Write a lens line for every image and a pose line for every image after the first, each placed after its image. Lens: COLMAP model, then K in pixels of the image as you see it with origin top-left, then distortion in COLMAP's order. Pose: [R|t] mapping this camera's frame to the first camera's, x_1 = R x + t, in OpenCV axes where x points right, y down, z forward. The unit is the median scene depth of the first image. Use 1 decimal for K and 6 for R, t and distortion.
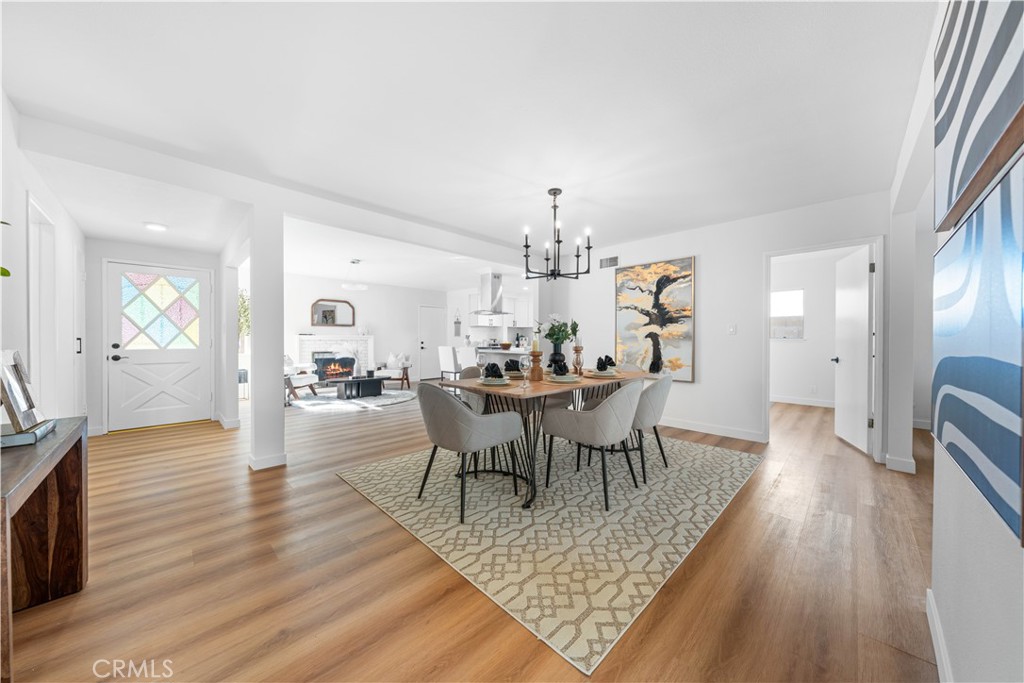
lens RADIAL K [[348.6, 0, 516.5], [0, 348.6, 341.0], [0, 0, 1]] dist [0.002033, 0.000105]
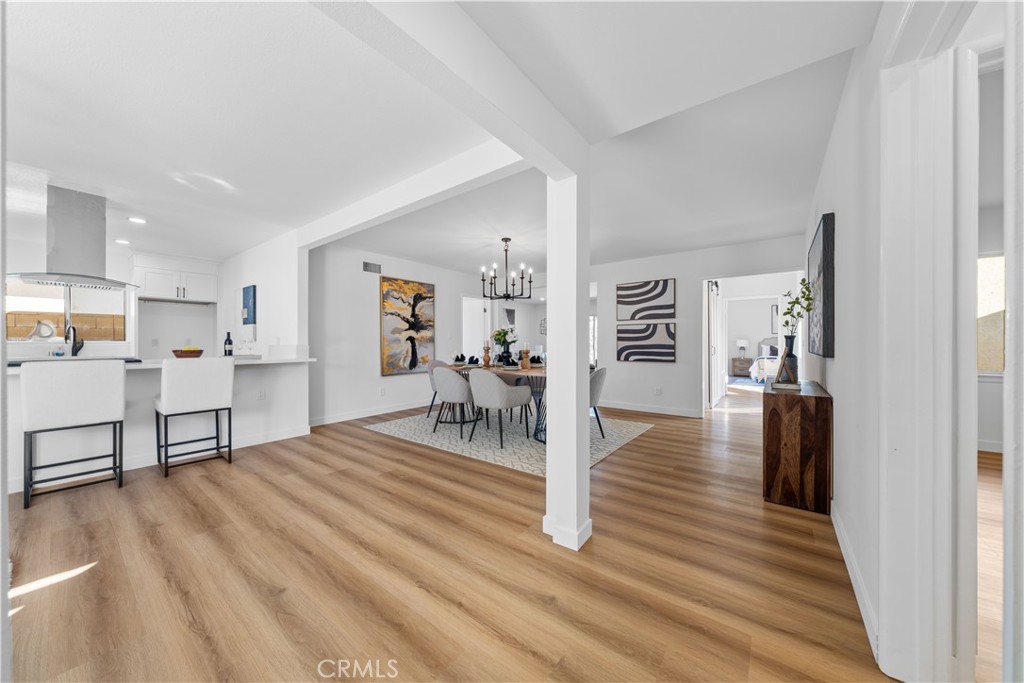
lens RADIAL K [[348.6, 0, 512.0], [0, 348.6, 341.4], [0, 0, 1]] dist [0.002033, 0.000105]
pose [[-0.127206, -0.001843, 0.991875, -0.913342], [0.003509, 0.999991, 0.002308, -0.007615], [-0.991870, 0.003774, -0.127199, 0.803997]]
